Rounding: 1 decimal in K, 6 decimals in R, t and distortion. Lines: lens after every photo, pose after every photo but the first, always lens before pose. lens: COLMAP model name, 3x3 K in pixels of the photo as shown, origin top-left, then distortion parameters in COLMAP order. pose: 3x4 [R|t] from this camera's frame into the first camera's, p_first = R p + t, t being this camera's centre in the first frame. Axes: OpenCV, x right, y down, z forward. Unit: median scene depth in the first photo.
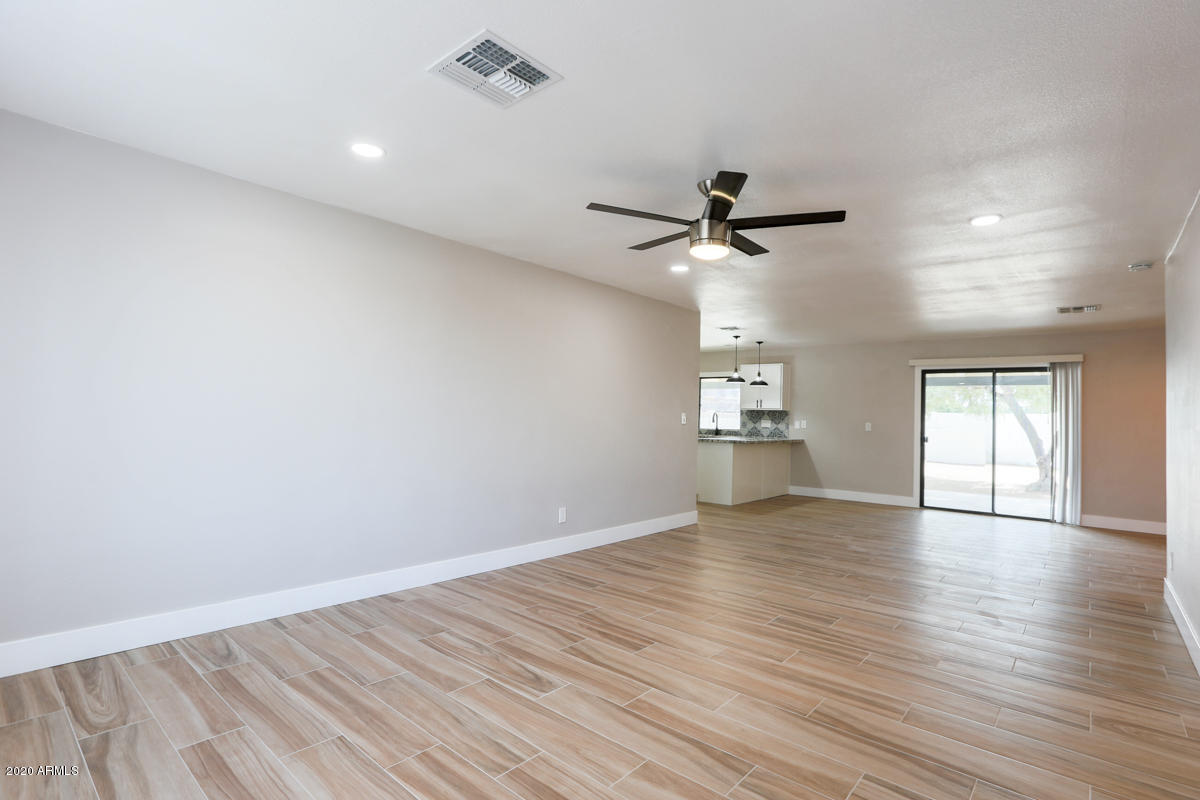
lens RADIAL K [[585.6, 0, 597.1], [0, 585.6, 403.2], [0, 0, 1]] dist [-0.025665, 0.003130]
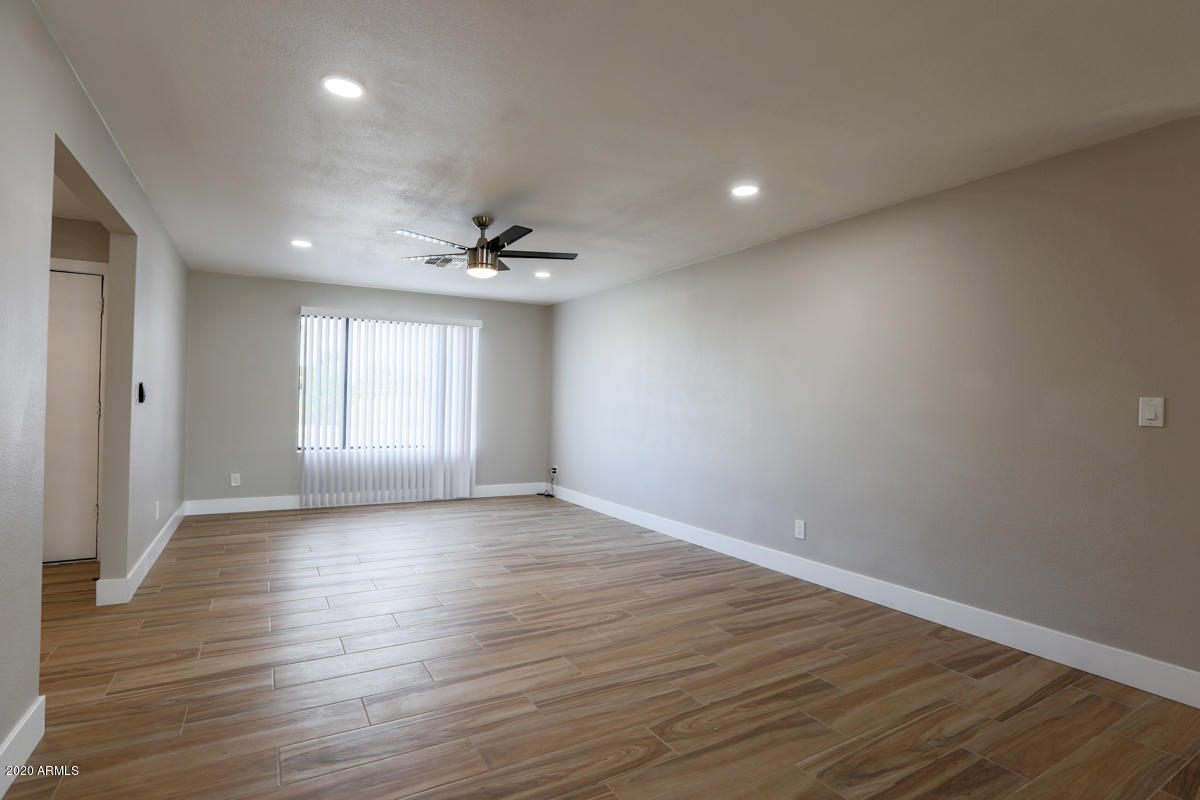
lens RADIAL K [[585.6, 0, 595.2], [0, 585.6, 409.6], [0, 0, 1]] dist [-0.025665, 0.003130]
pose [[-0.326430, -0.020274, -0.945004, 1.043668], [-0.008686, 0.999792, -0.018449, 0.053960], [0.945181, 0.002186, -0.326538, 1.299501]]
